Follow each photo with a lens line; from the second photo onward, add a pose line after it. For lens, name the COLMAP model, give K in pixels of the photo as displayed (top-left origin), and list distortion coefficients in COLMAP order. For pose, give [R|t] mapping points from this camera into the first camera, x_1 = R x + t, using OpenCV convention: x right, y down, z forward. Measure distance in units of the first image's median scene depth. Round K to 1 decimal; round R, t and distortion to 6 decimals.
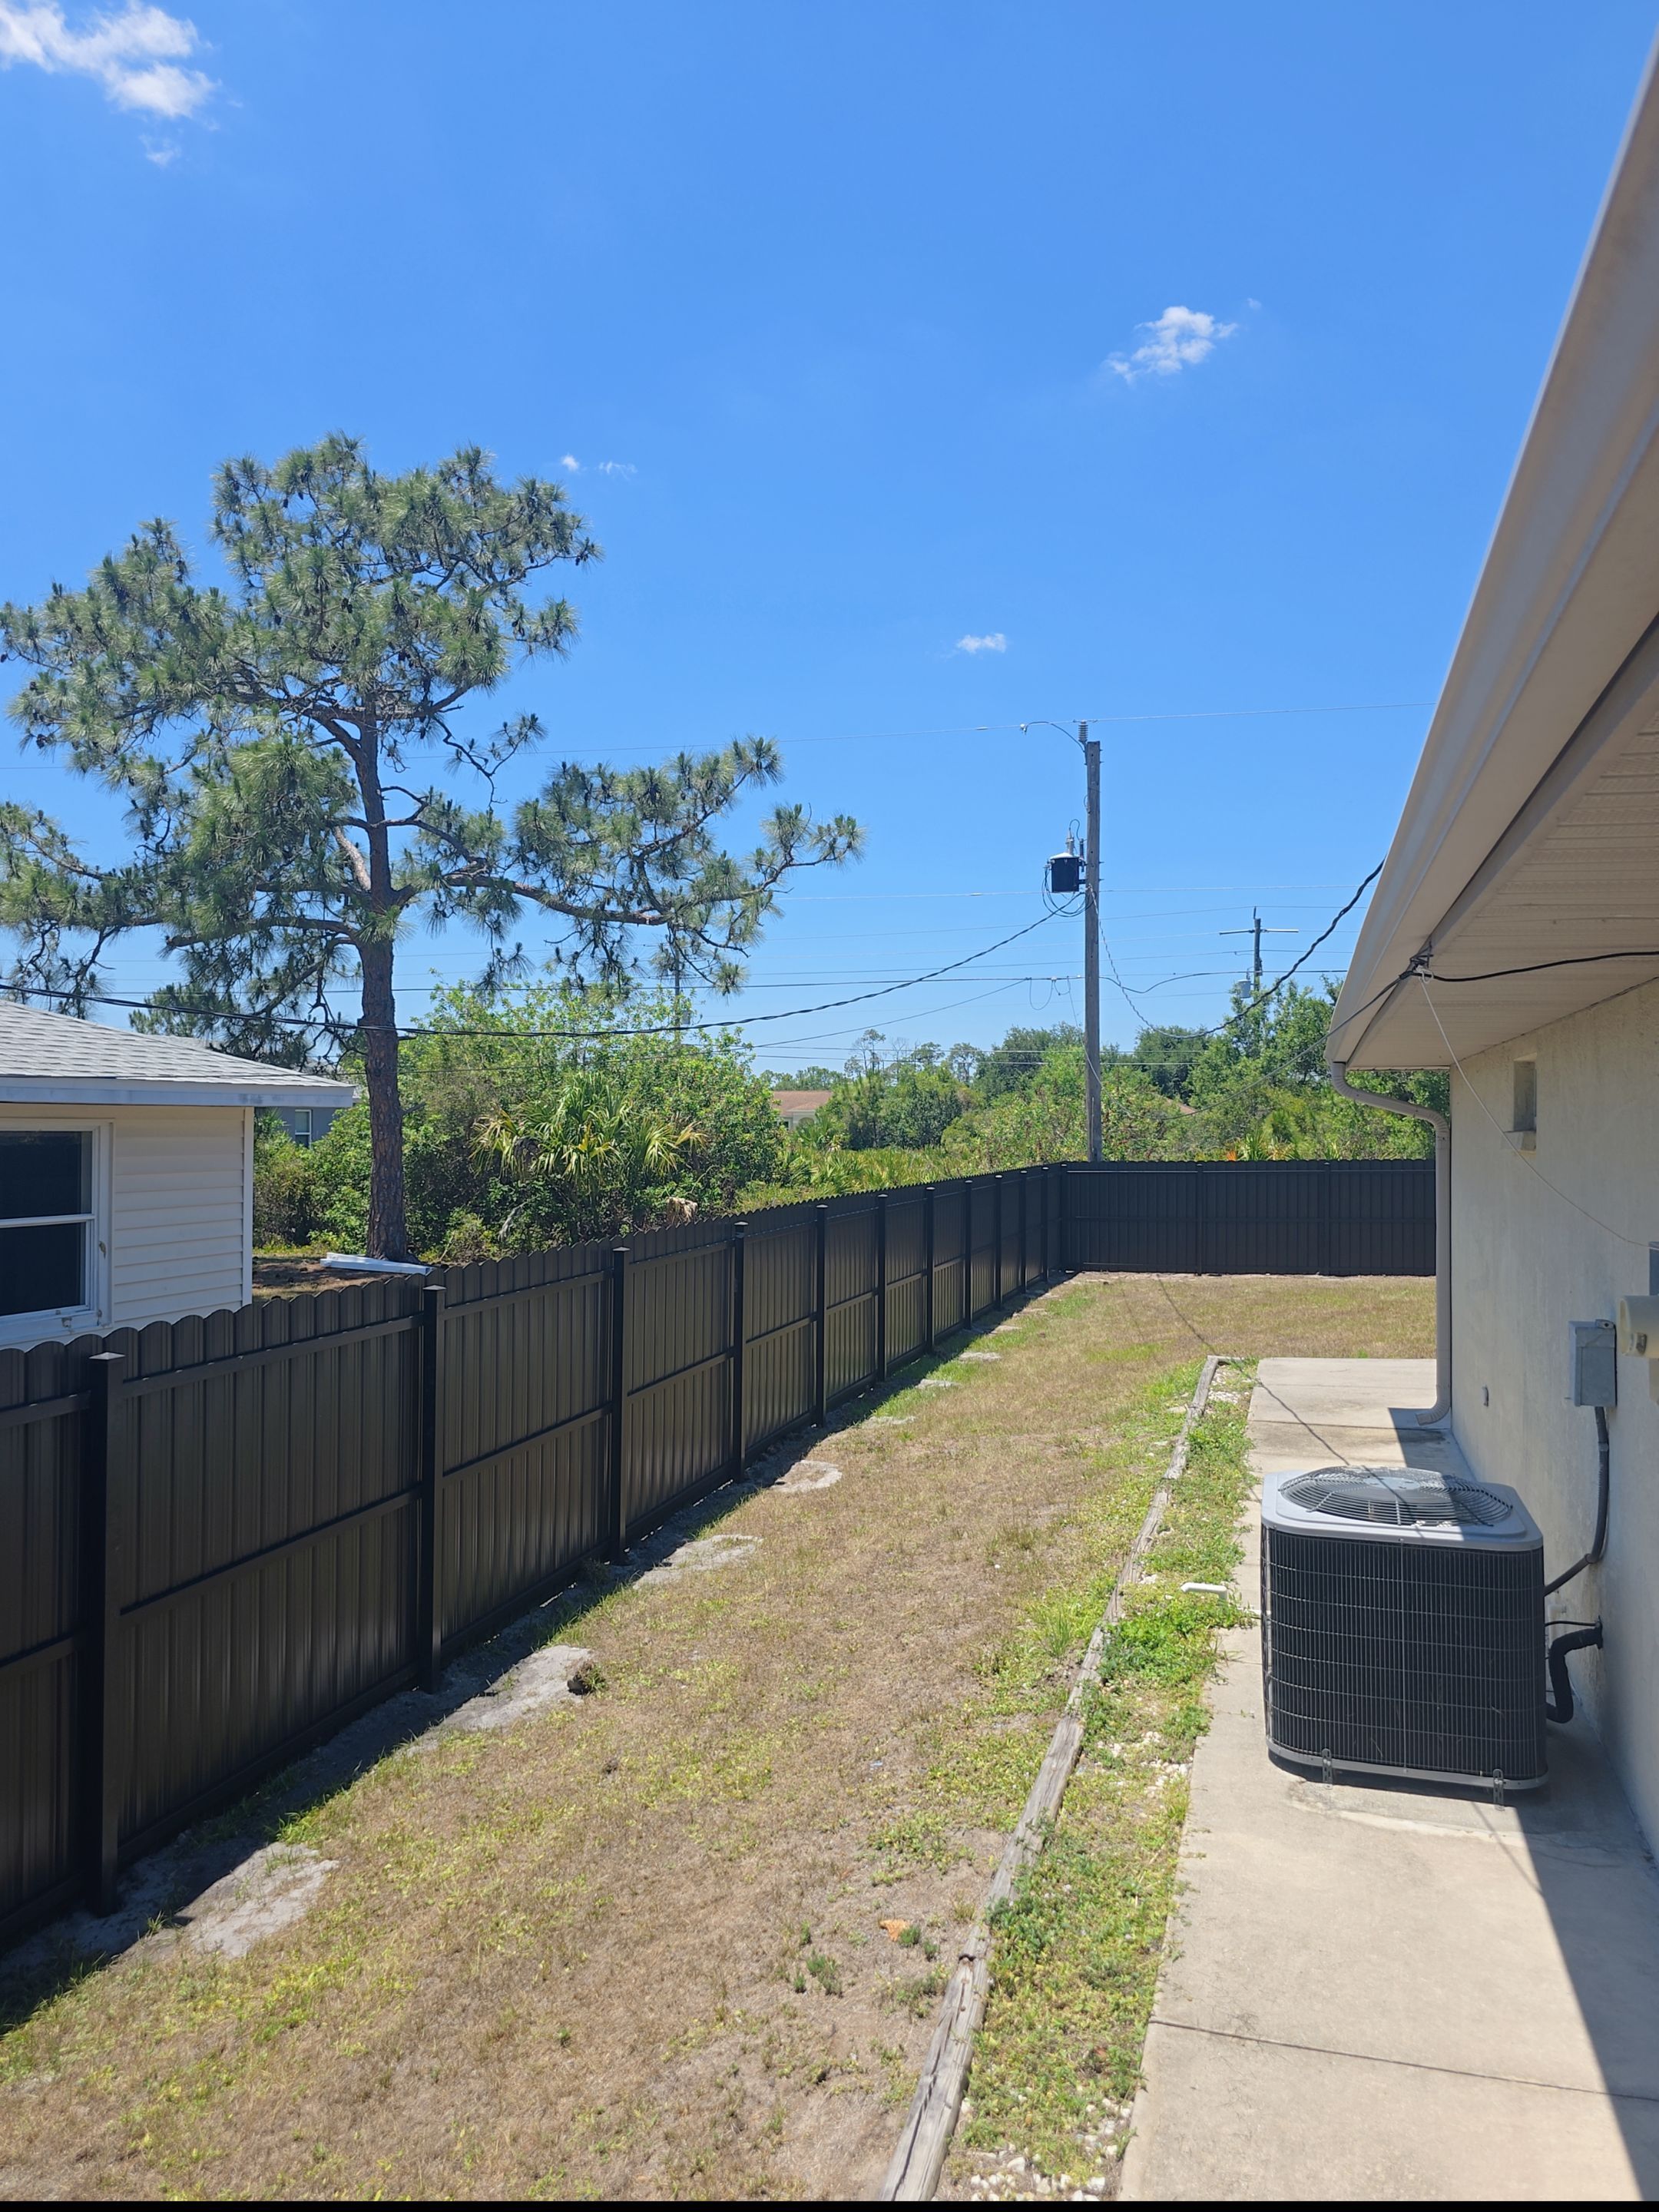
lens RADIAL K [[1499.3, 0, 819.1], [0, 1499.3, 1122.6], [0, 0, 1]] dist [0.052878, -0.050245]
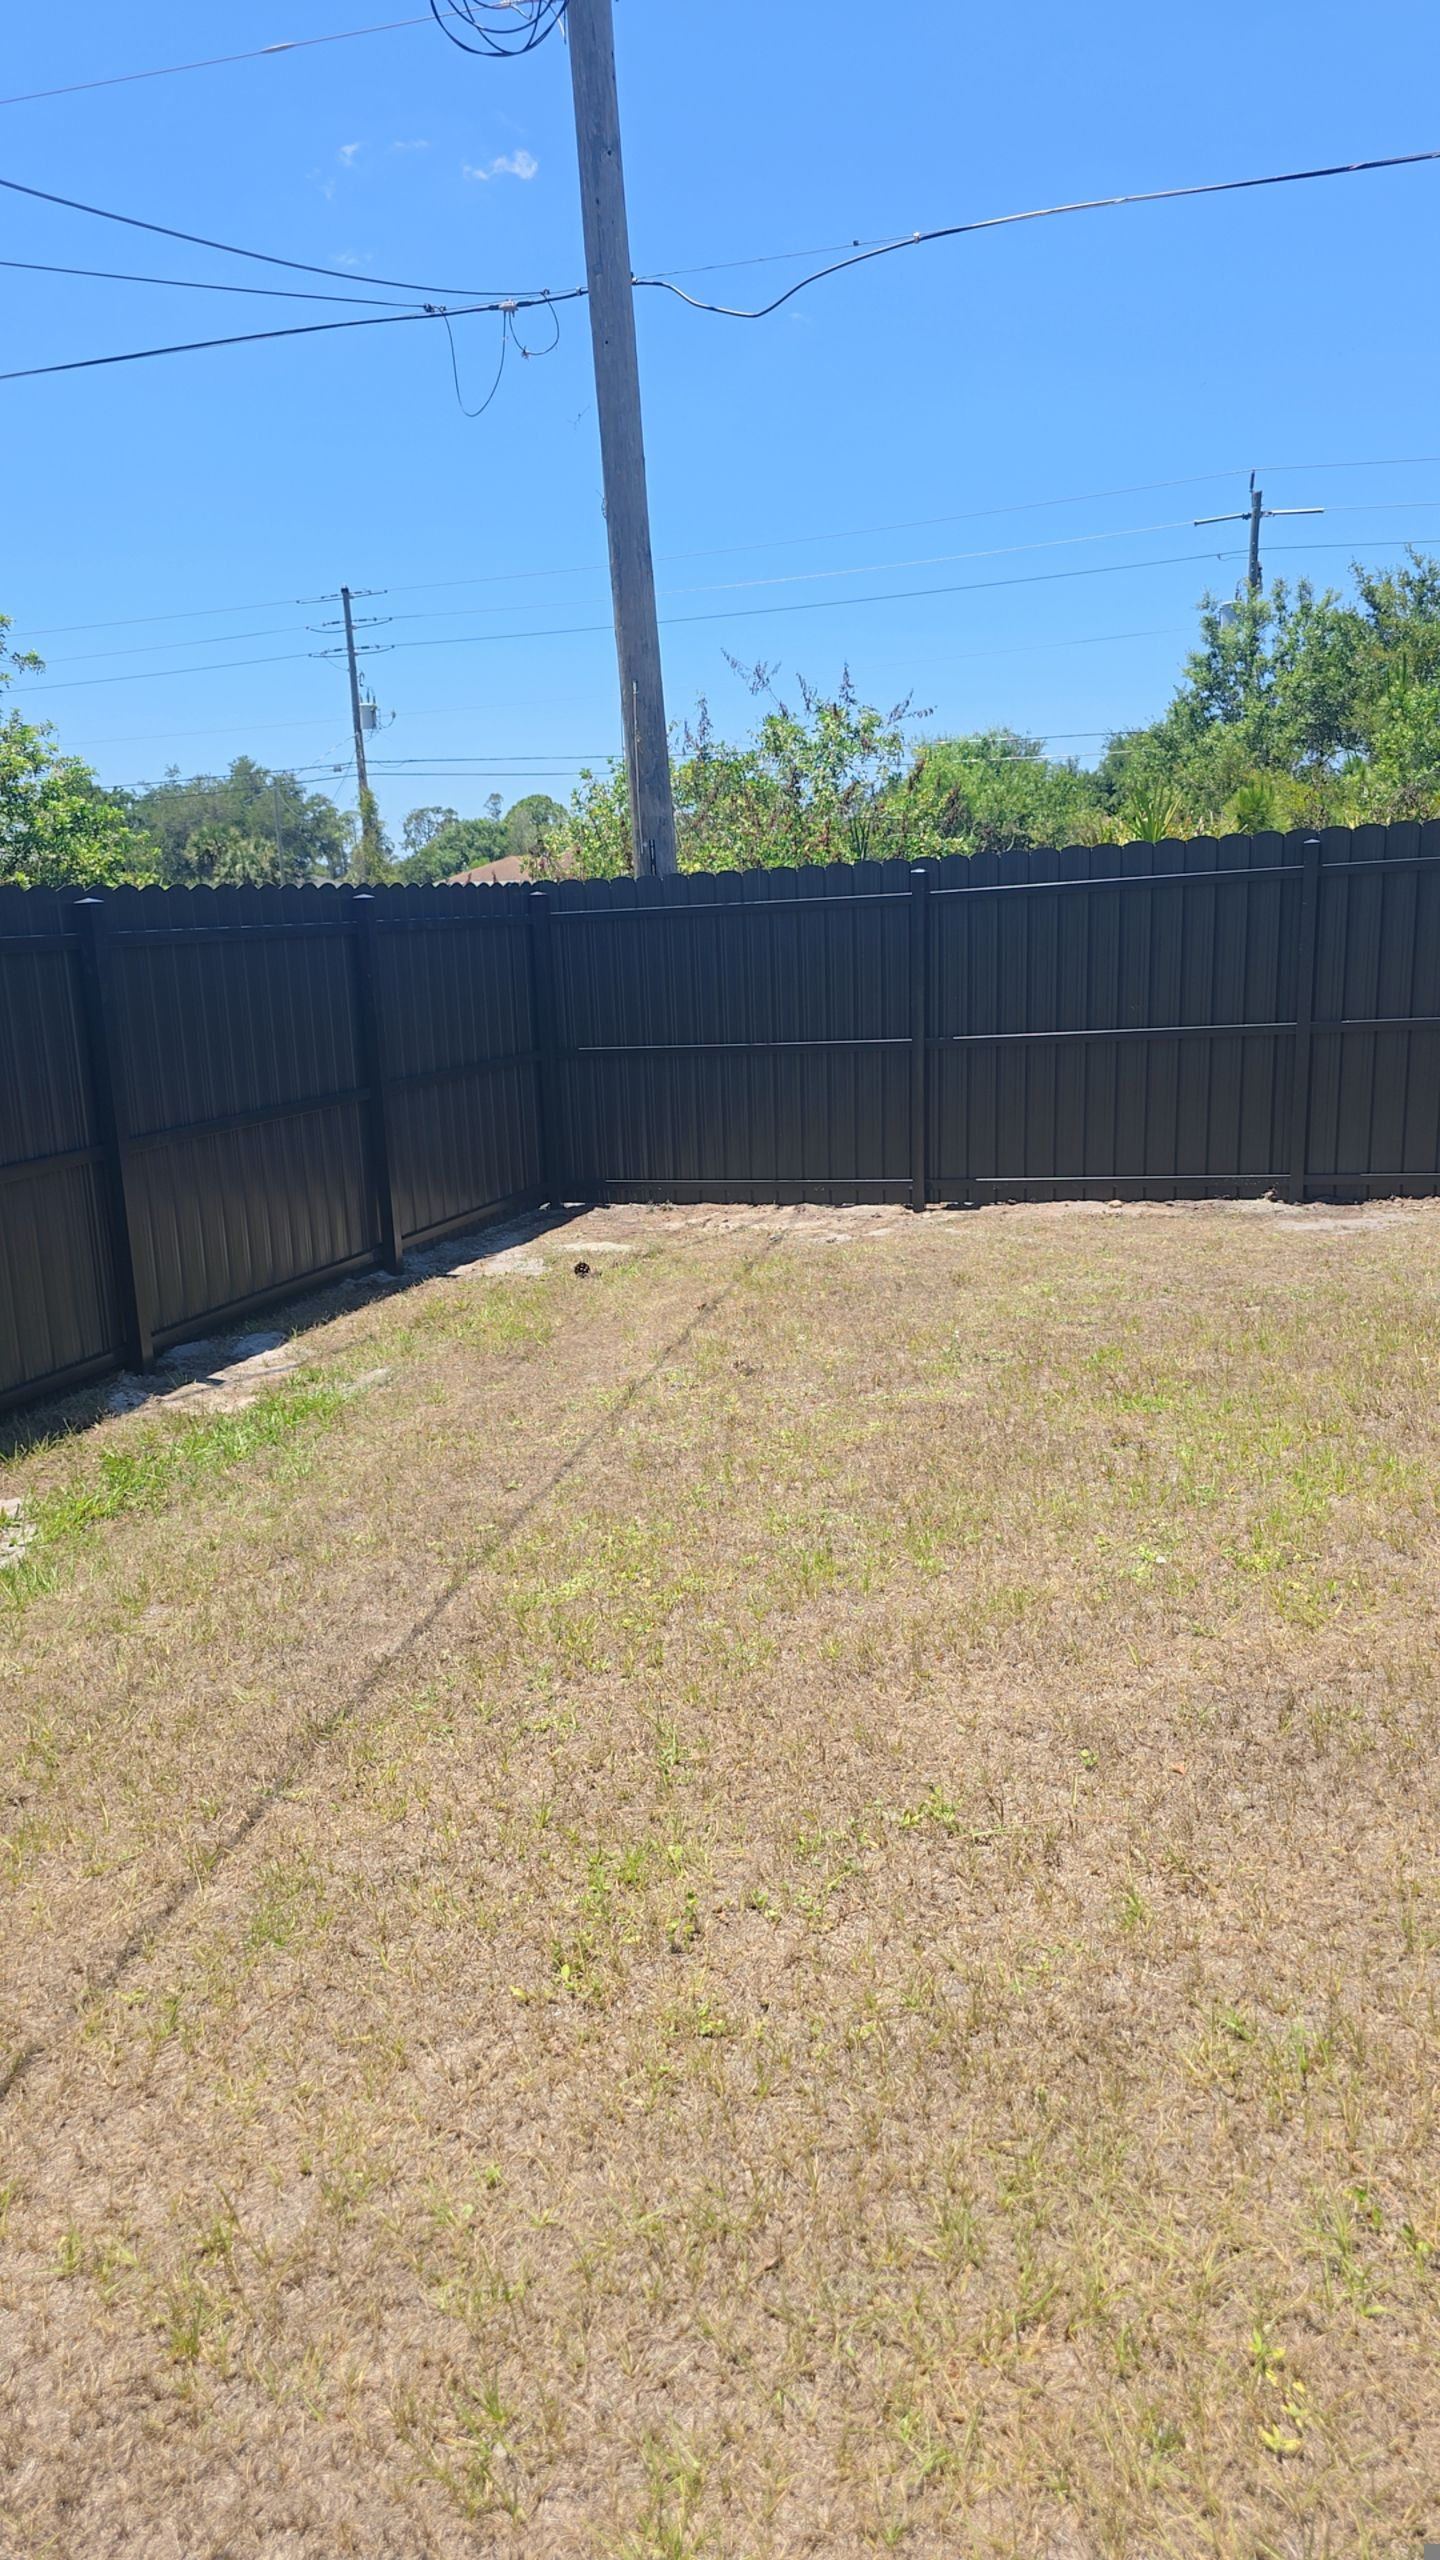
lens RADIAL K [[1719.6, 0, 720.4], [0, 1719.6, 1338.0], [0, 0, 1]] dist [0.001932, 0.000628]
pose [[0.998883, -0.036053, -0.030545, 0.251332], [0.042552, 0.967387, 0.249705, 0.036073], [0.020546, -0.250726, 0.967840, 0.712198]]
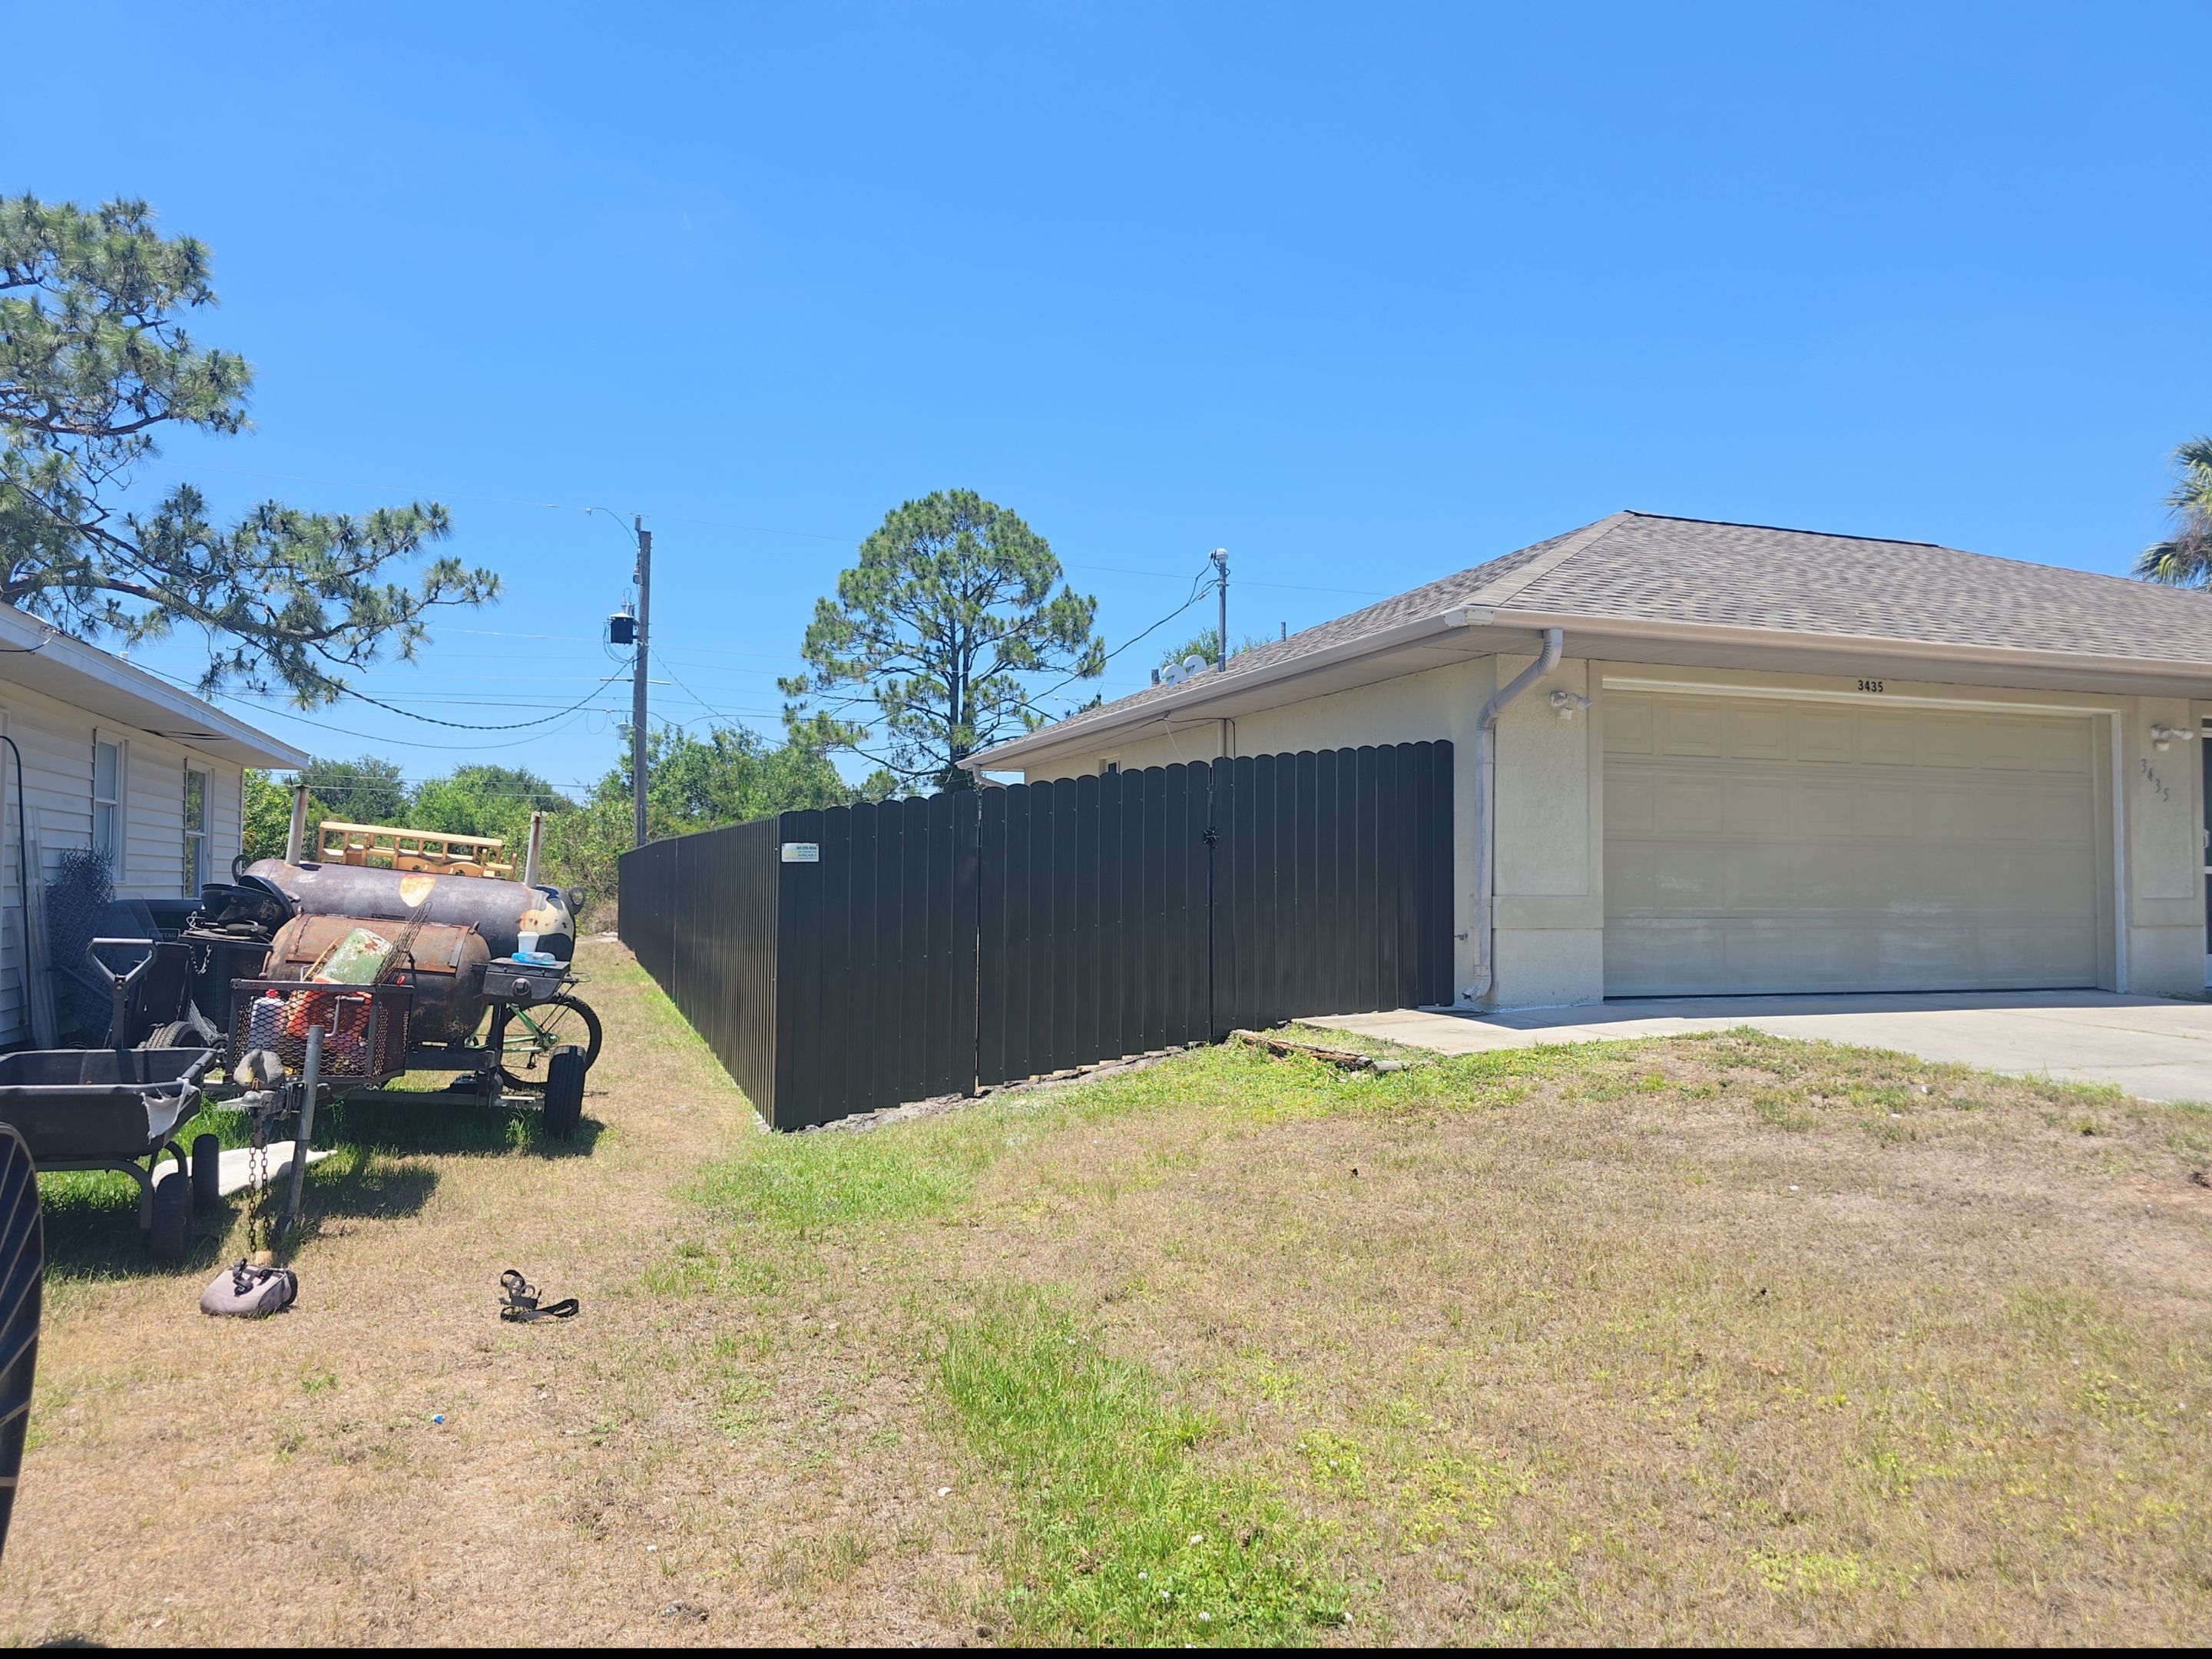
lens RADIAL K [[1486.1, 0, 1119.5], [0, 1486.1, 860.7], [0, 0, 1]] dist [0.049933, -0.068123]
pose [[0.787478, 0.004053, 0.616330, -0.337574], [0.000773, 0.999971, -0.007563, 0.048875], [-0.616343, 0.006432, 0.787452, -0.310294]]
